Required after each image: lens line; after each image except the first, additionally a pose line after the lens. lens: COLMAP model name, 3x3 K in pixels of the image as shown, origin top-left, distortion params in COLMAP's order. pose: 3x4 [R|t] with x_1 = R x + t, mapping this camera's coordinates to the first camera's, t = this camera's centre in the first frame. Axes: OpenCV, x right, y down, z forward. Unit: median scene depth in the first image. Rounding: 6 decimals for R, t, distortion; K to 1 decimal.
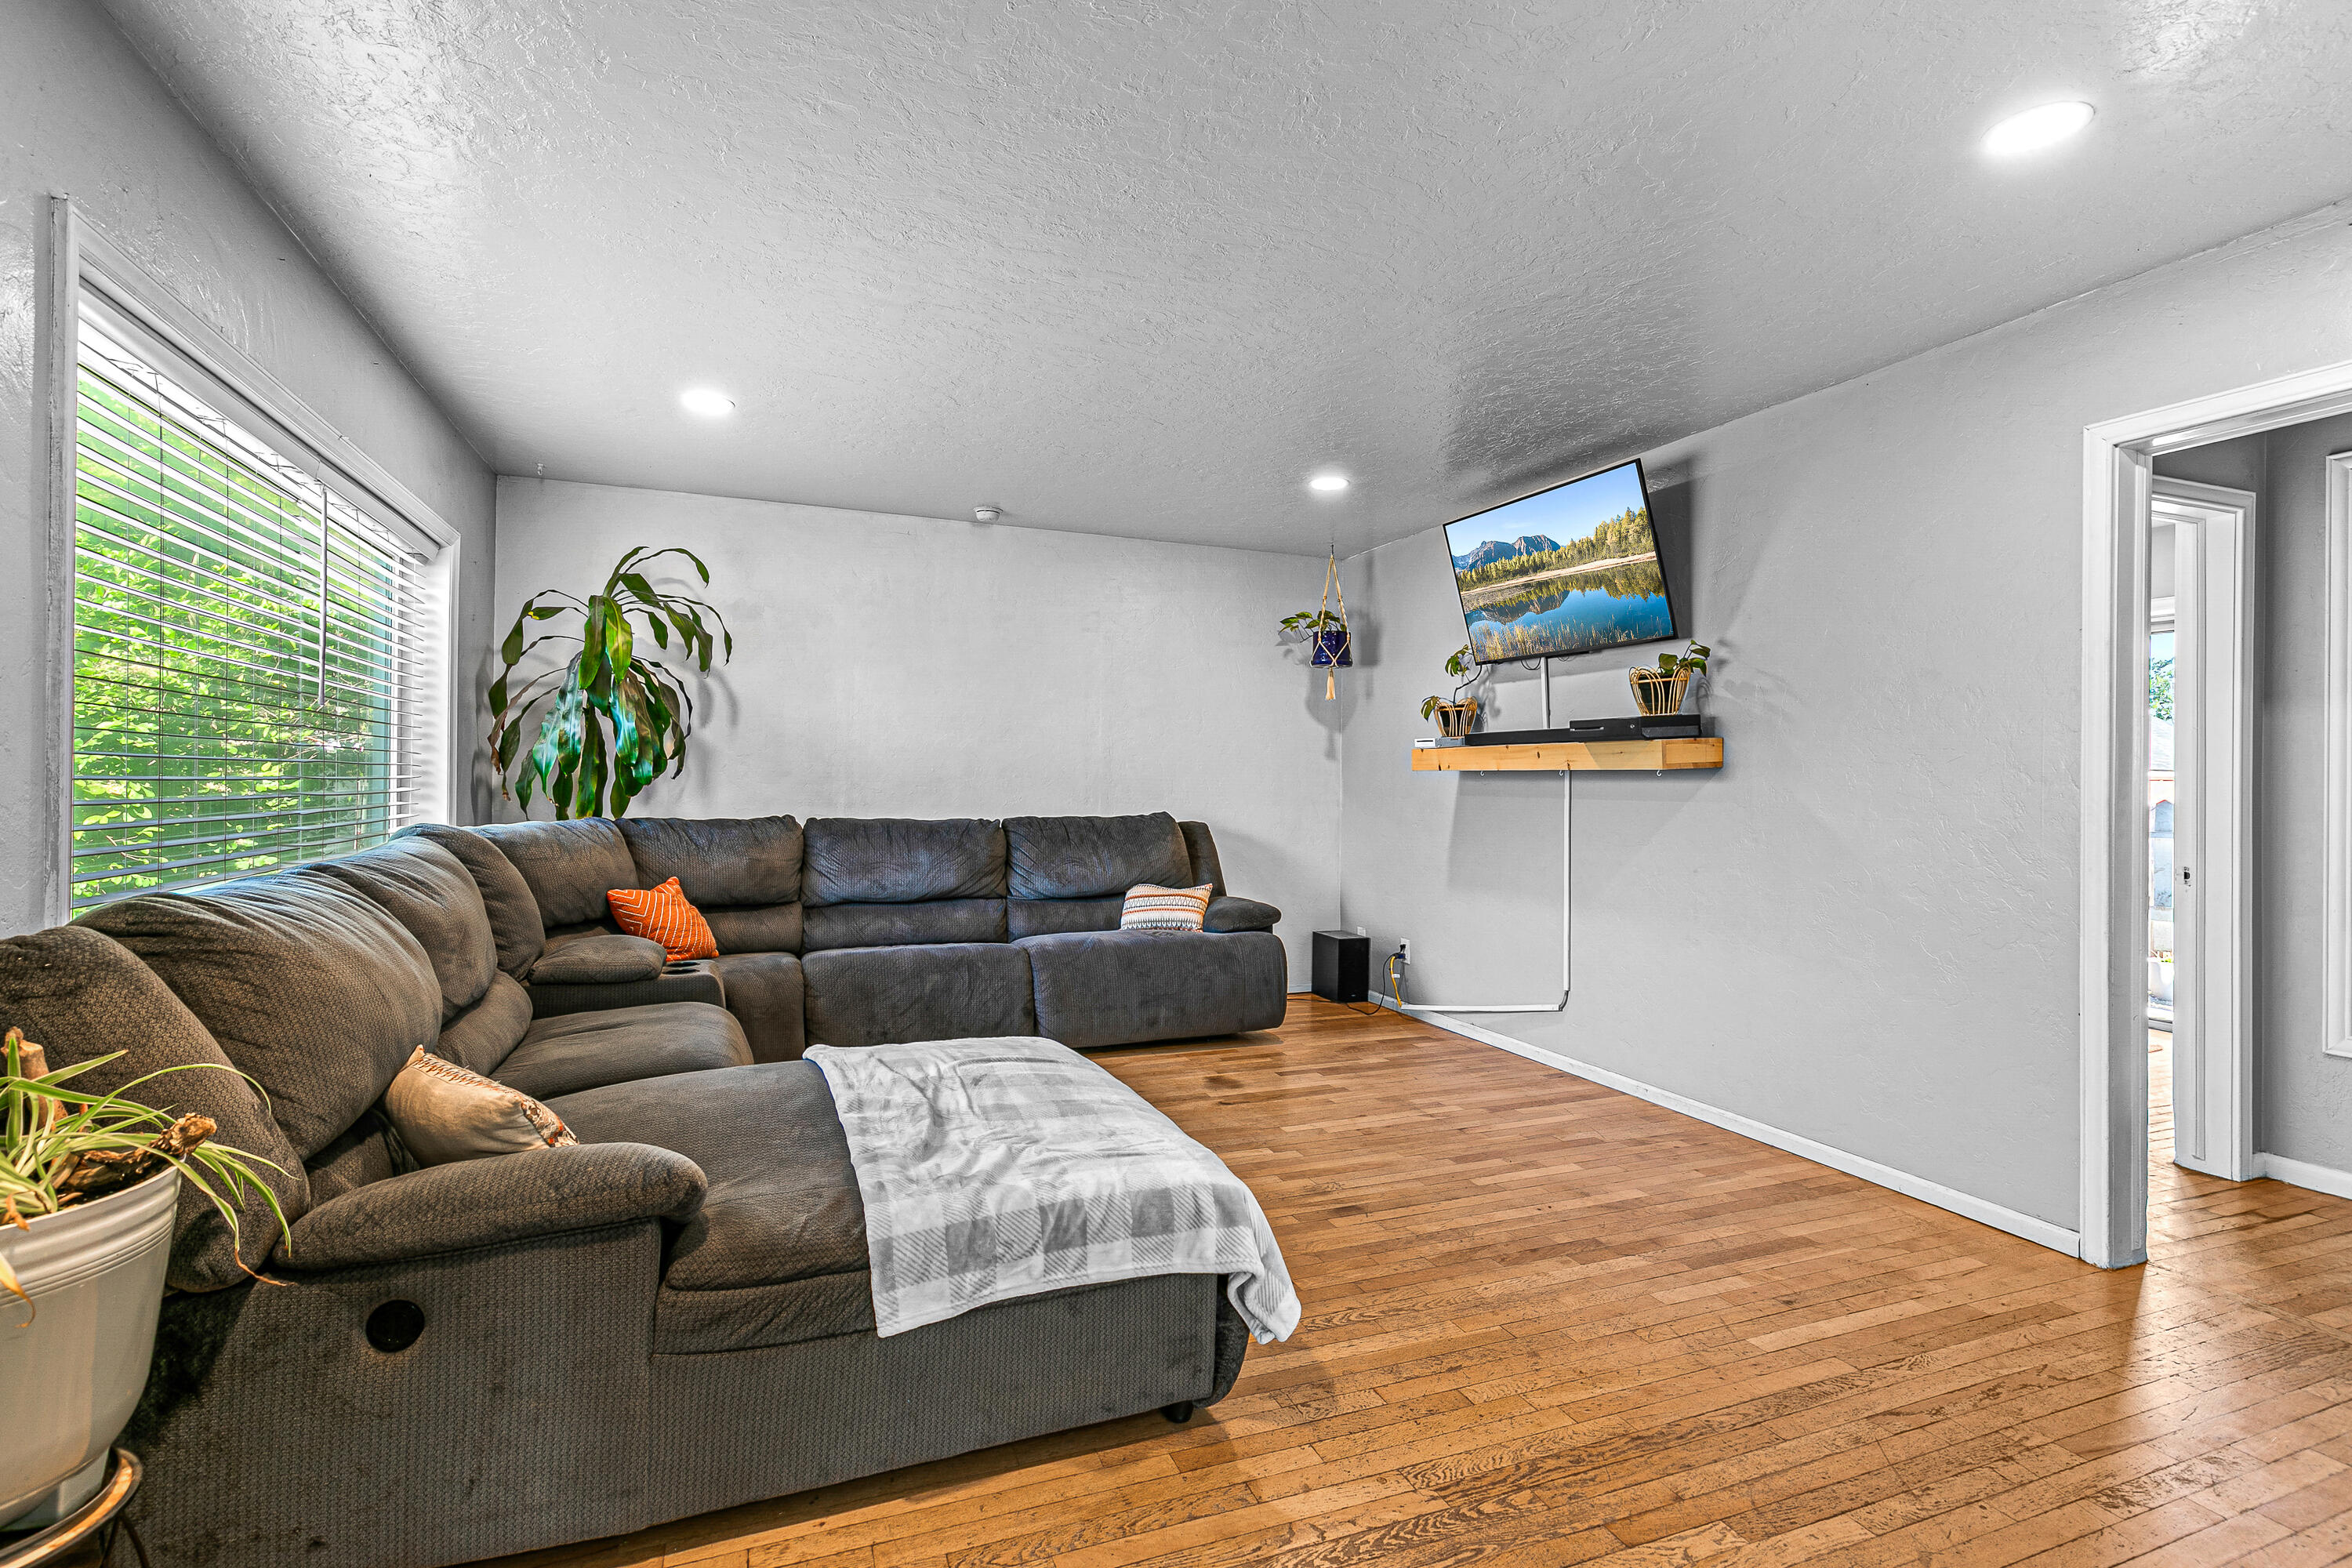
lens RADIAL K [[1077.2, 0, 1186.7], [0, 1077.2, 777.0], [0, 0, 1]] dist [0.012679, -0.001431]
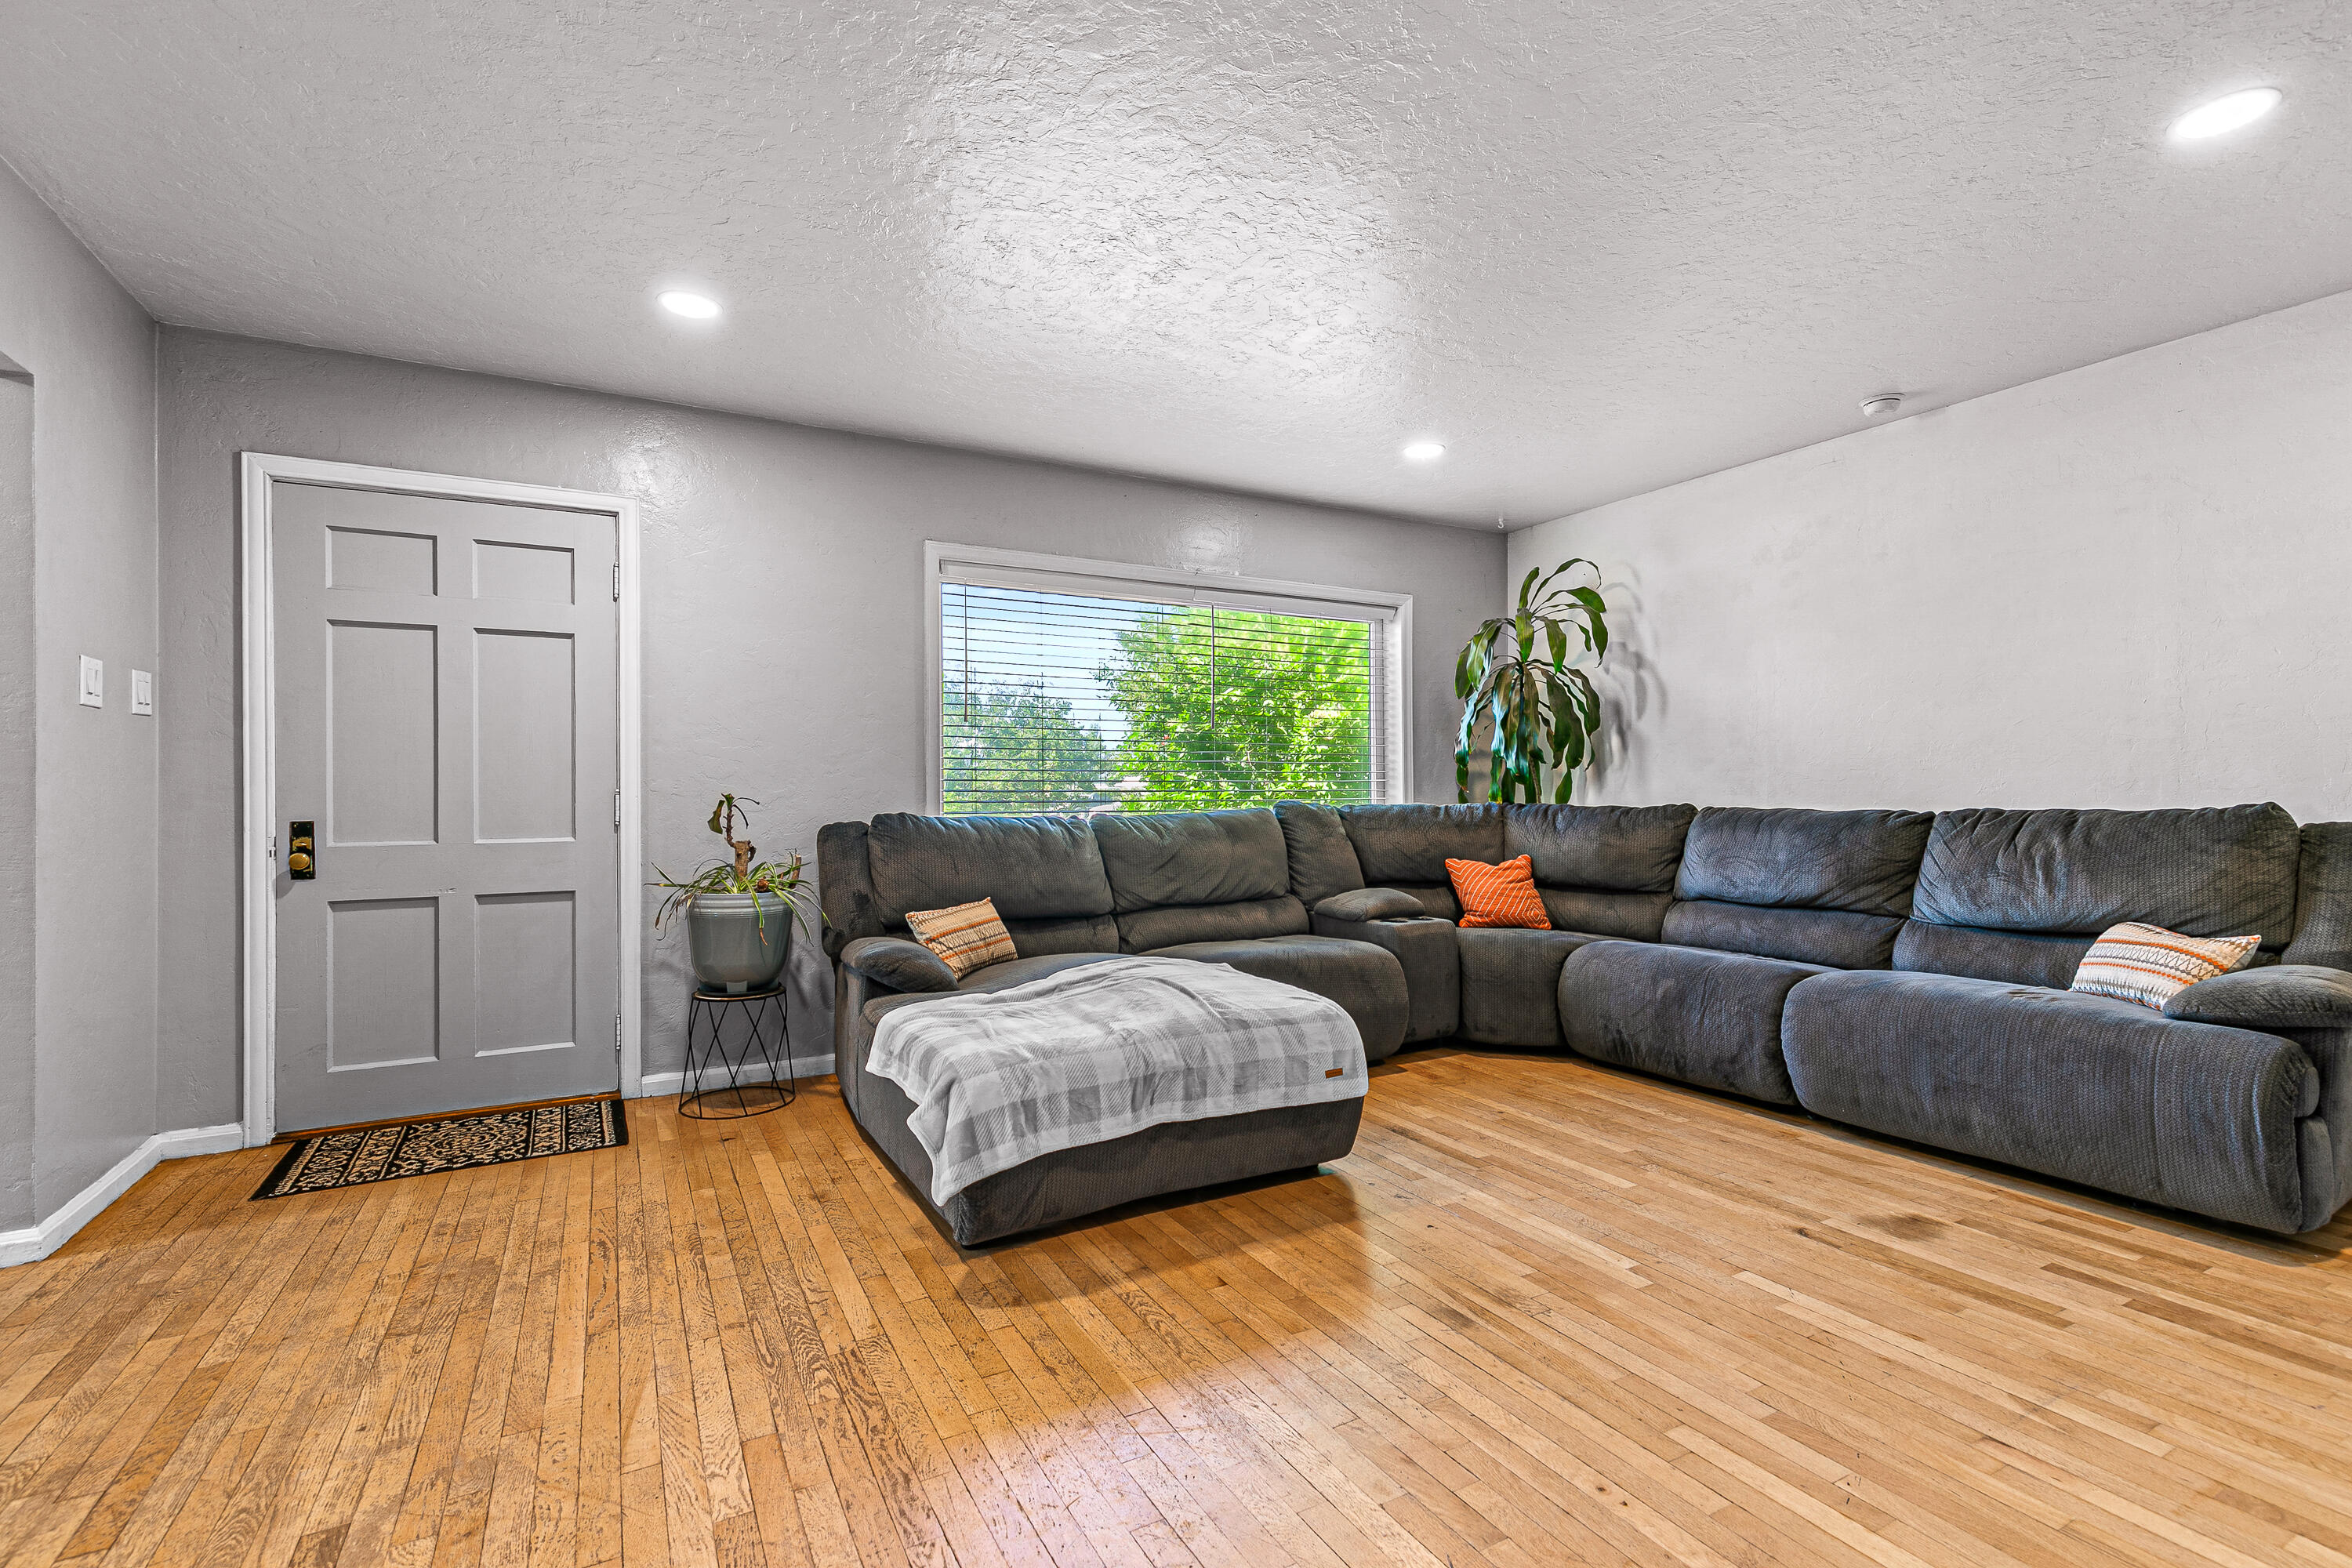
lens RADIAL K [[1077.2, 0, 1208.1], [0, 1077.2, 781.1], [0, 0, 1]] dist [0.012679, -0.001431]
pose [[0.128181, -0.024492, -0.991448, 0.623526], [0.010845, 0.999670, -0.023293, 0.039123], [0.991691, -0.007767, 0.128405, 0.538908]]
